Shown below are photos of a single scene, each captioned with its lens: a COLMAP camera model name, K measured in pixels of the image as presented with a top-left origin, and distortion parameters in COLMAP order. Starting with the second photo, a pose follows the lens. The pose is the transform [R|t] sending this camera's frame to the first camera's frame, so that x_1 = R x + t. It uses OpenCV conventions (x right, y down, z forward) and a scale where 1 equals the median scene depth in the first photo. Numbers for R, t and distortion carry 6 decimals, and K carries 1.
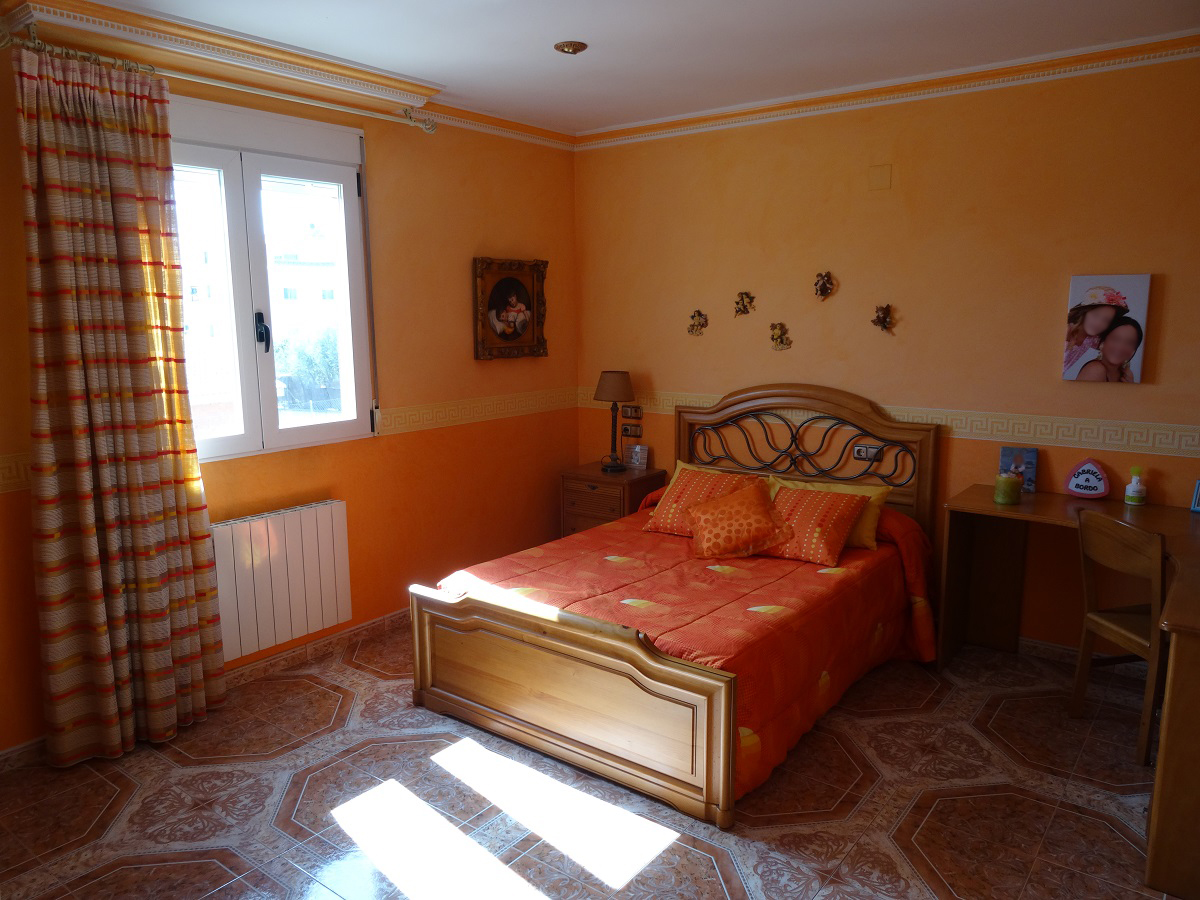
lens RADIAL K [[851.2, 0, 596.0], [0, 851.2, 448.0], [0, 0, 1]] dist [-0.009855, 0.003109]
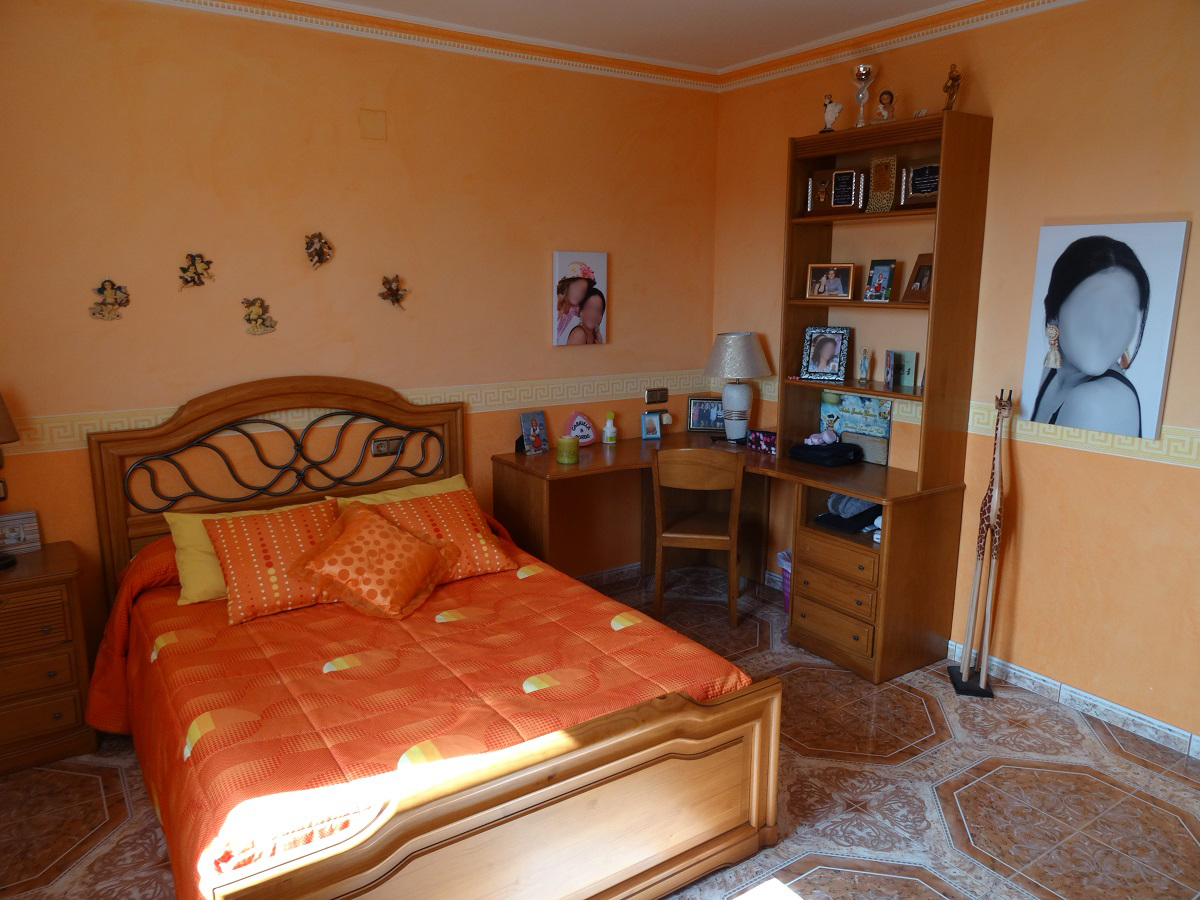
lens RADIAL K [[851.2, 0, 597.0], [0, 851.2, 451.7], [0, 0, 1]] dist [-0.009855, 0.003109]
pose [[0.310985, -0.178122, 0.933574, -0.487837], [0.148333, 0.979340, 0.137443, -0.087763], [-0.938768, 0.095737, 0.330981, 0.584258]]
